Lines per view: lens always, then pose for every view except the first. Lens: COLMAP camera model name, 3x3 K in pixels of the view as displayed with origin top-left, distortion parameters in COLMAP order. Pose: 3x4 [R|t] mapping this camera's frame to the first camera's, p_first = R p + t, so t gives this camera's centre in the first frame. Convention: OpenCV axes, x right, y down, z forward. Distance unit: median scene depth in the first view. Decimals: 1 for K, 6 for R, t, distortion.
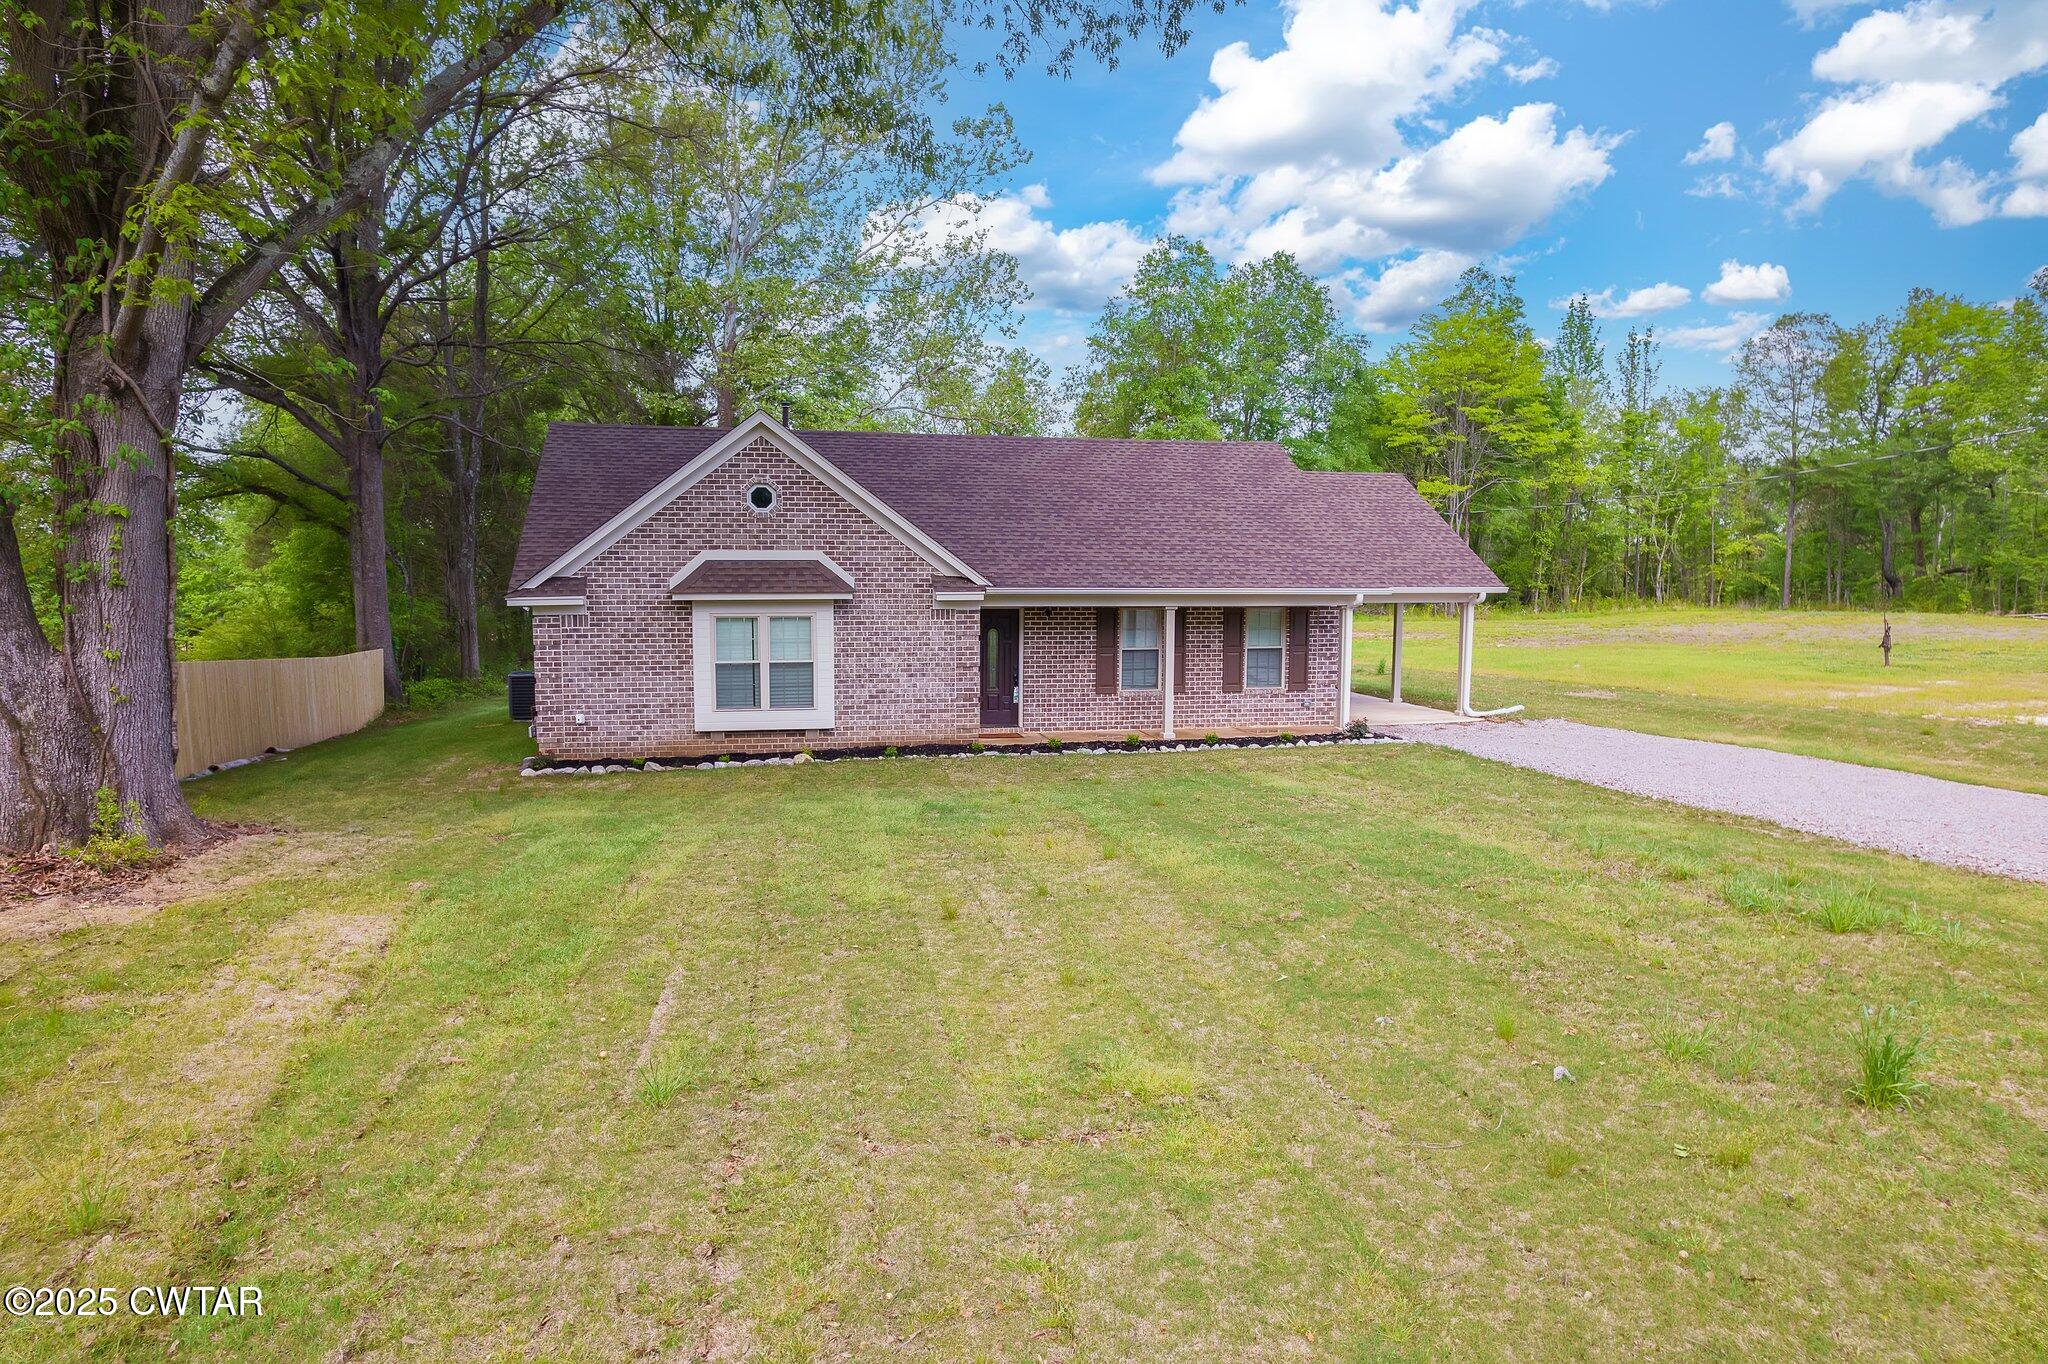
lens RADIAL K [[1310.1, 0, 1024.8], [0, 1310.1, 694.1], [0, 0, 1]] dist [-0.078309, 0.067734]
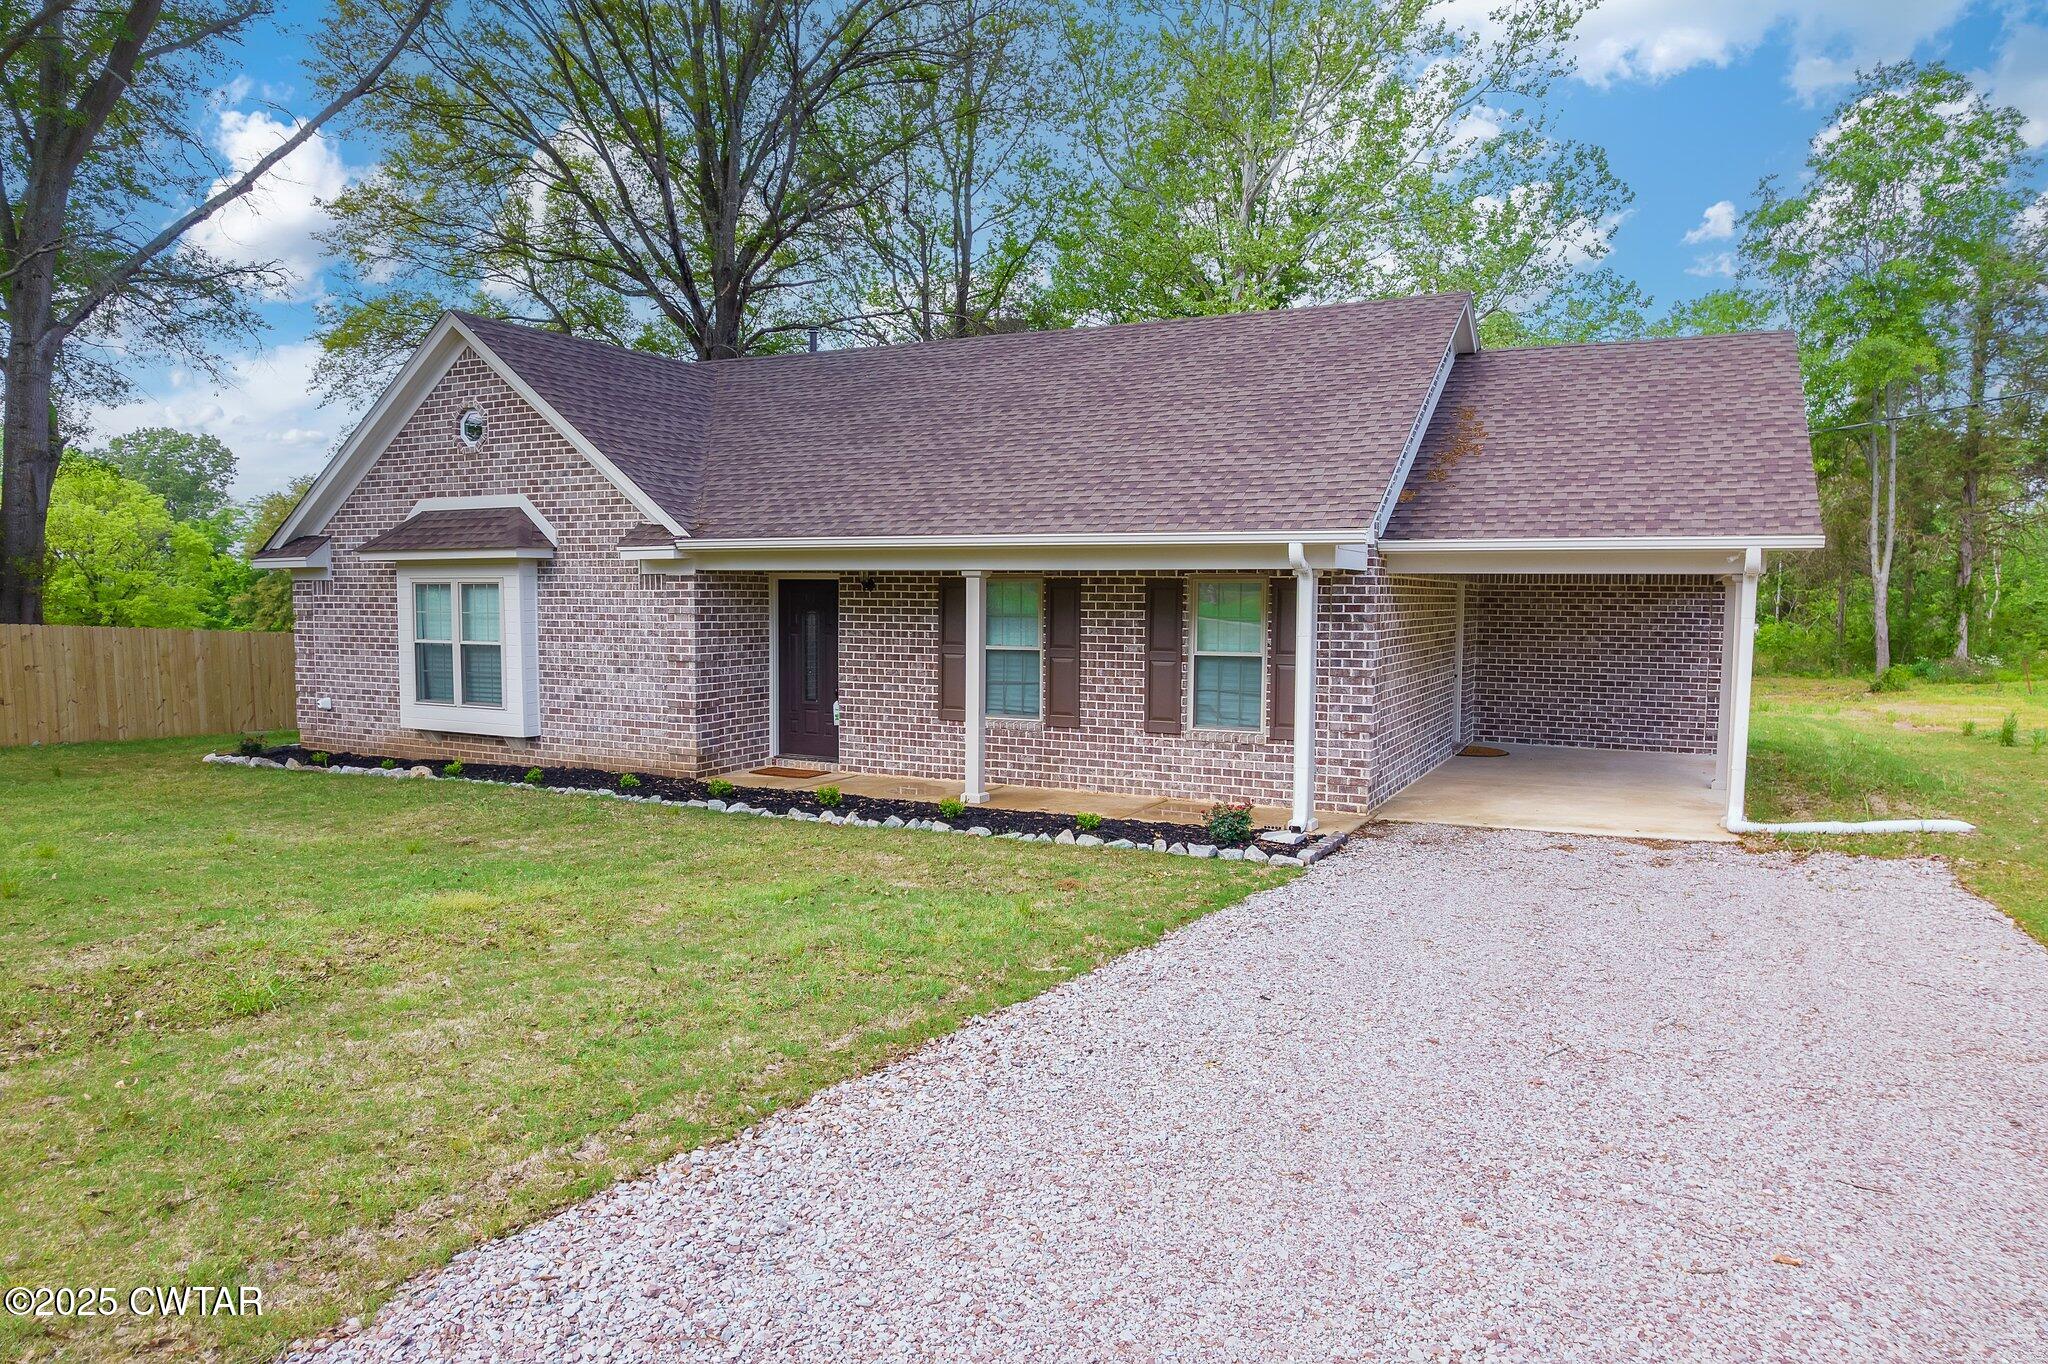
lens RADIAL K [[1310.1, 0, 1029.8], [0, 1310.1, 690.4], [0, 0, 1]] dist [-0.078309, 0.067734]
pose [[0.774257, 0.048137, -0.631038, 0.512363], [-0.066385, 0.997780, -0.005339, -0.014394], [0.629380, 0.046025, 0.775734, 0.602126]]
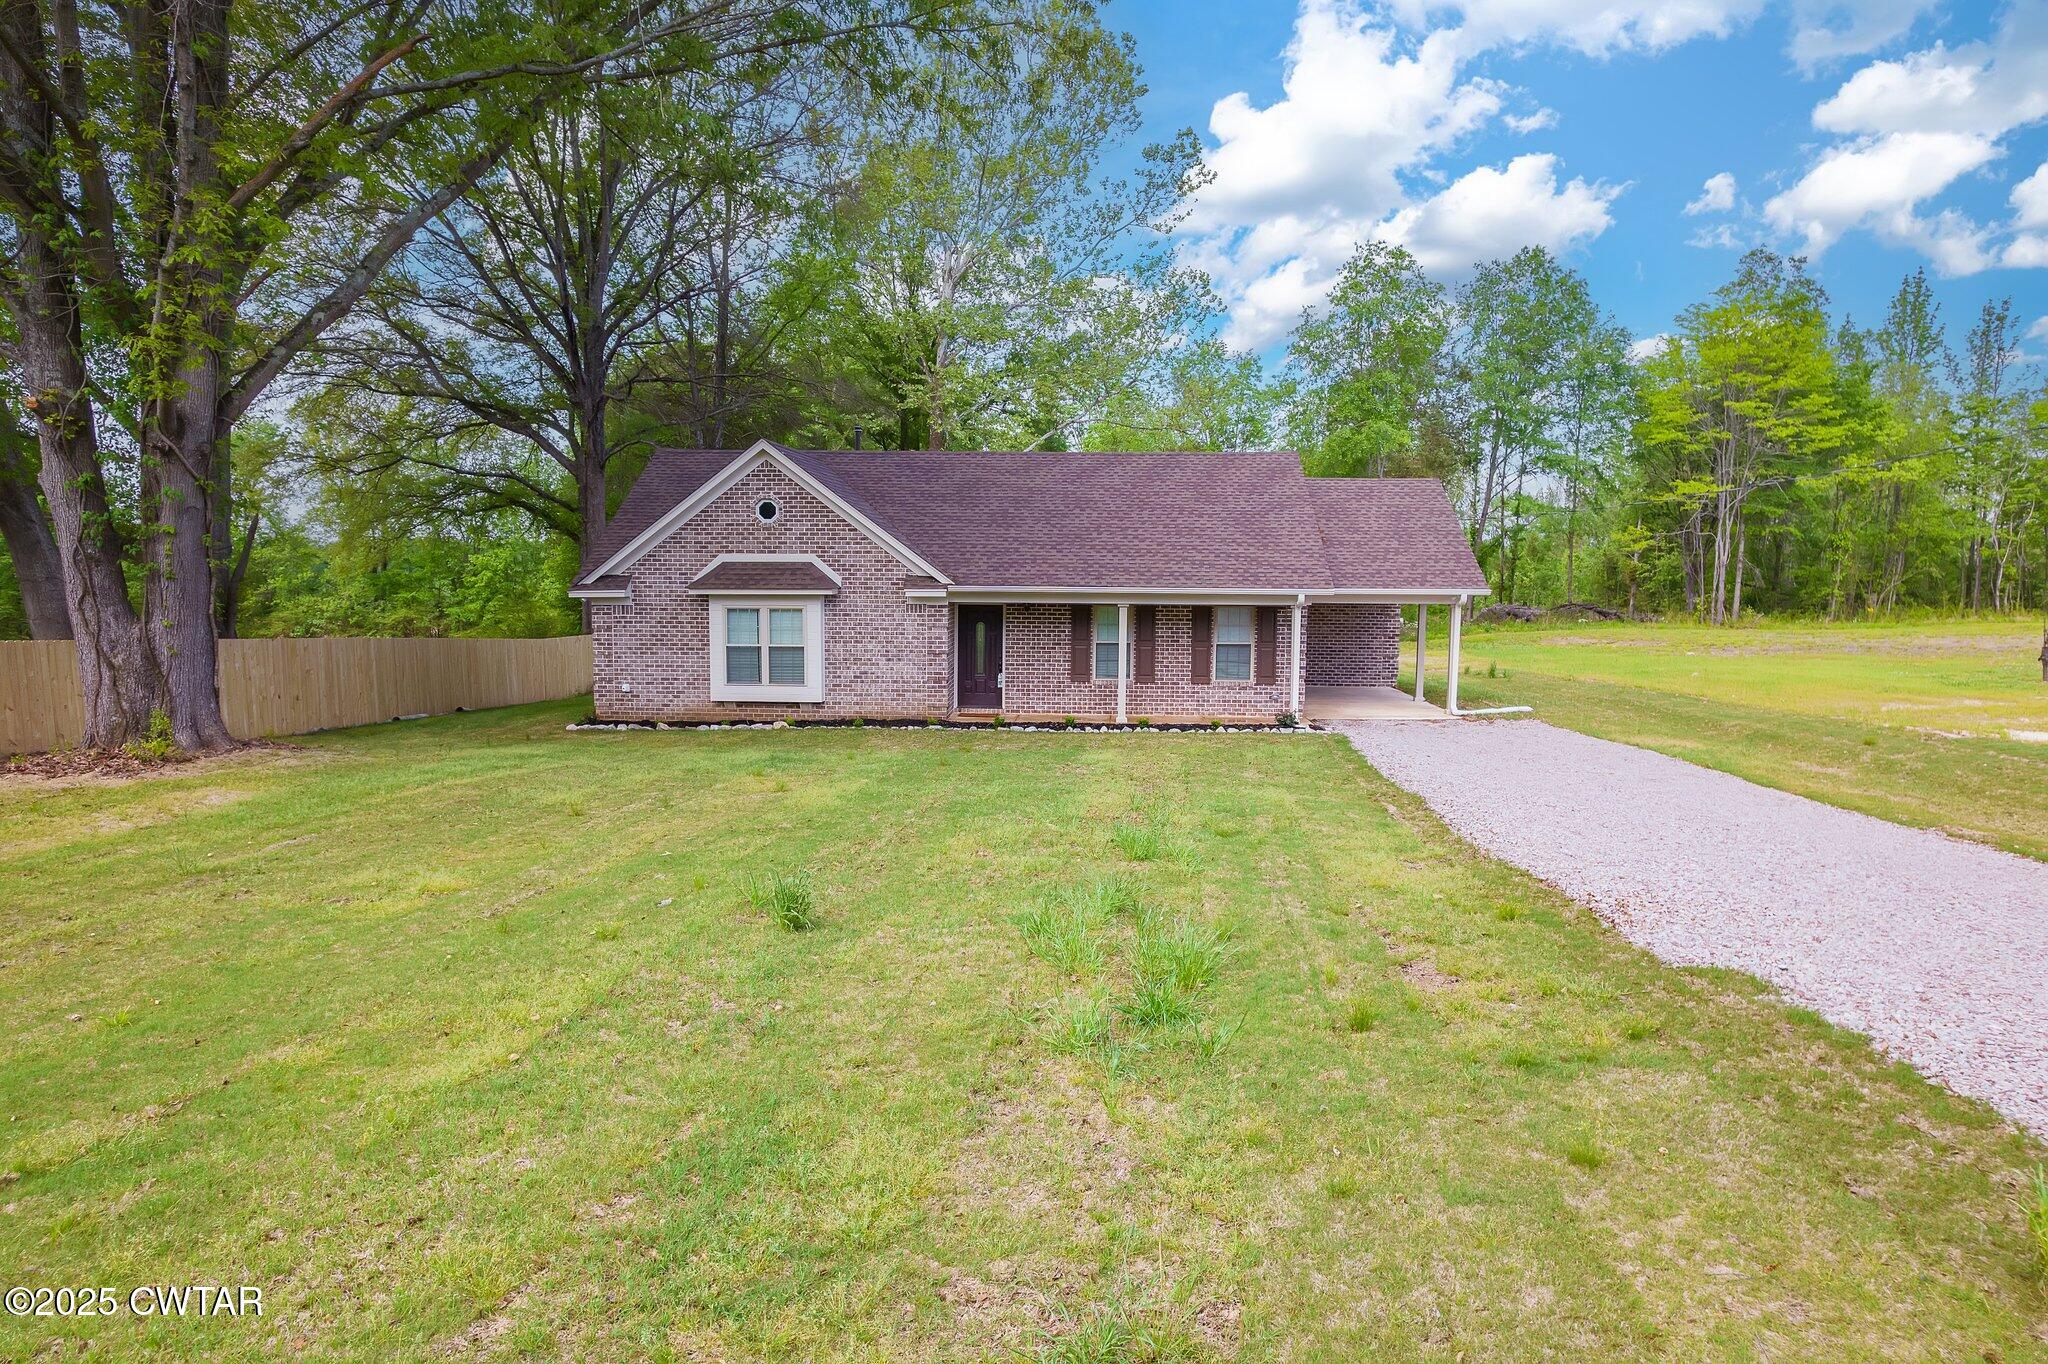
lens RADIAL K [[1310.1, 0, 1026.6], [0, 1310.1, 692.3], [0, 0, 1]] dist [-0.078309, 0.067734]
pose [[0.961740, 0.028845, -0.272441, 0.352779], [-0.029721, 0.999558, 0.000911, 0.010140], [0.272347, 0.007221, 0.962172, -0.099456]]
